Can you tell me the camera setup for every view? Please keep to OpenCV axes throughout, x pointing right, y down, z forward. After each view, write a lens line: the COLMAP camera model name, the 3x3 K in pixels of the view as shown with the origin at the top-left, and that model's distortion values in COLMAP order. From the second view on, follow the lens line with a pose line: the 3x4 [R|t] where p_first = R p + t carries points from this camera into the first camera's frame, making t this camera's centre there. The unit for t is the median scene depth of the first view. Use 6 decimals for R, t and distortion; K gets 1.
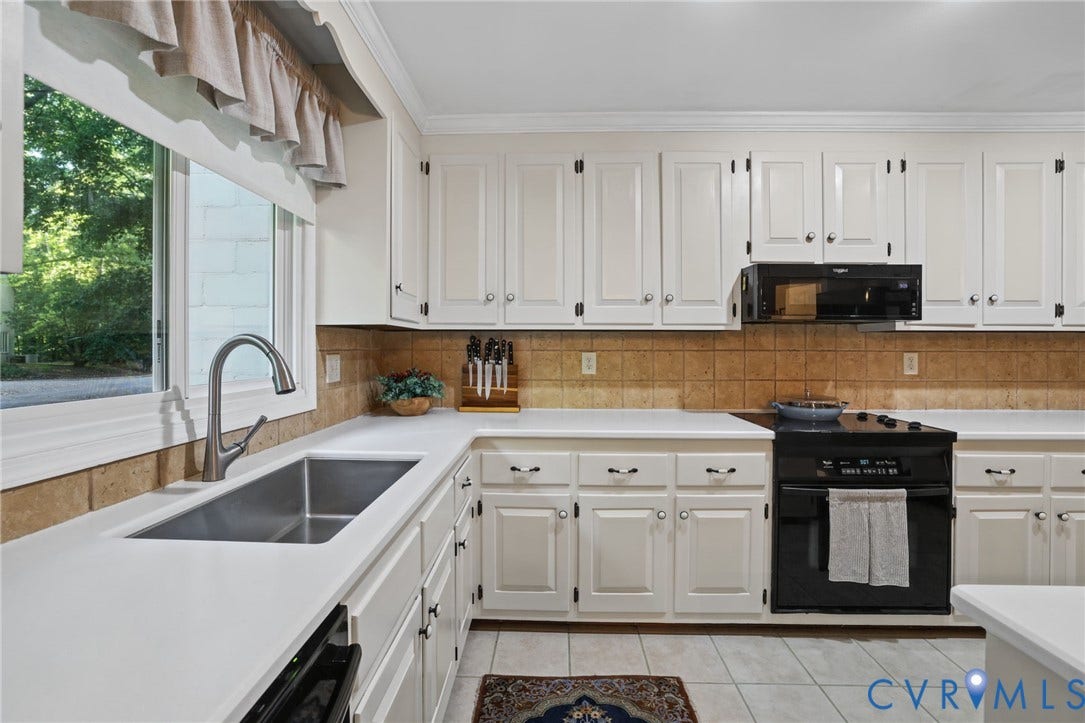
lens RADIAL K [[459.6, 0, 522.6], [0, 459.6, 347.1], [0, 0, 1]] dist [-0.040108, 0.010379]
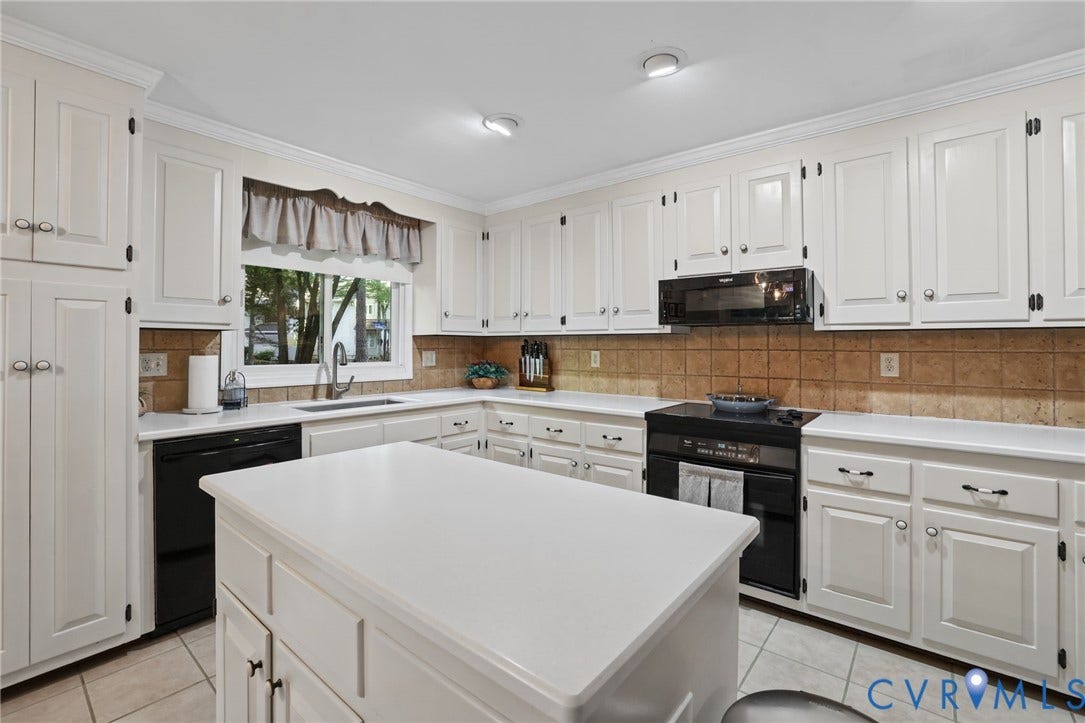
lens RADIAL K [[459.6, 0, 538.9], [0, 459.6, 338.5], [0, 0, 1]] dist [-0.040108, 0.010379]
pose [[0.804536, -0.009964, -0.593820, 0.922620], [0.000019, 0.999860, -0.016752, -0.002105], [0.593903, 0.013466, 0.804424, -0.198893]]
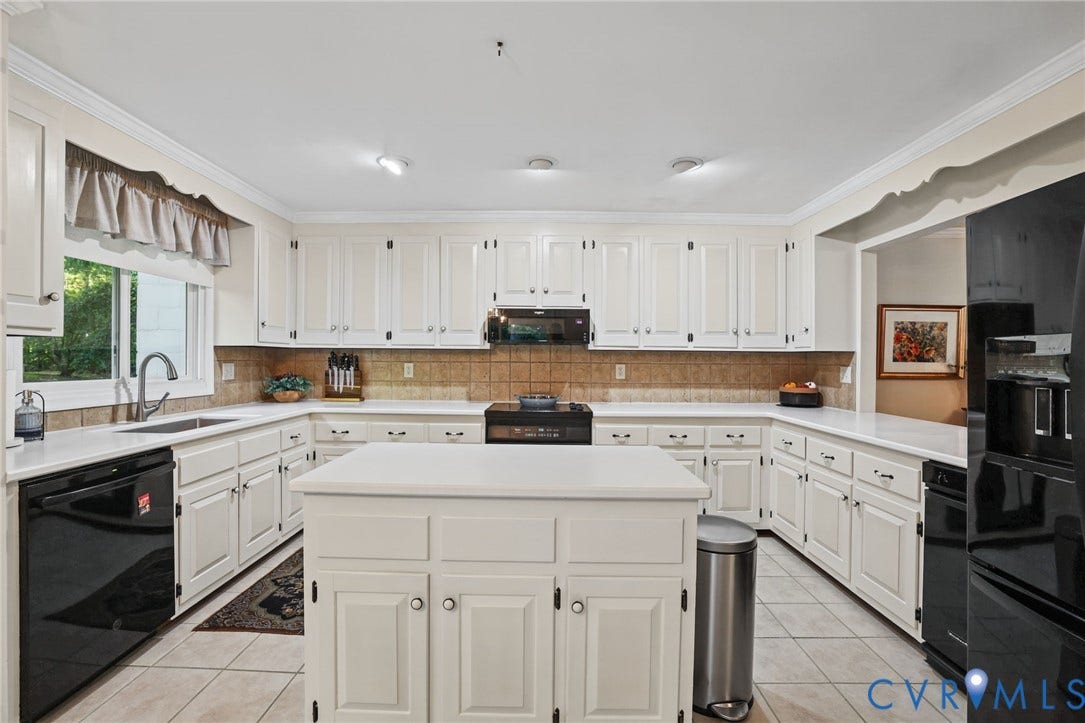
lens RADIAL K [[459.6, 0, 518.7], [0, 459.6, 358.6], [0, 0, 1]] dist [-0.040108, 0.010379]
pose [[0.999922, 0.005525, 0.011177, 0.559744], [-0.005515, 0.999984, -0.000924, -0.003776], [-0.011182, 0.000863, 0.999937, -0.591811]]
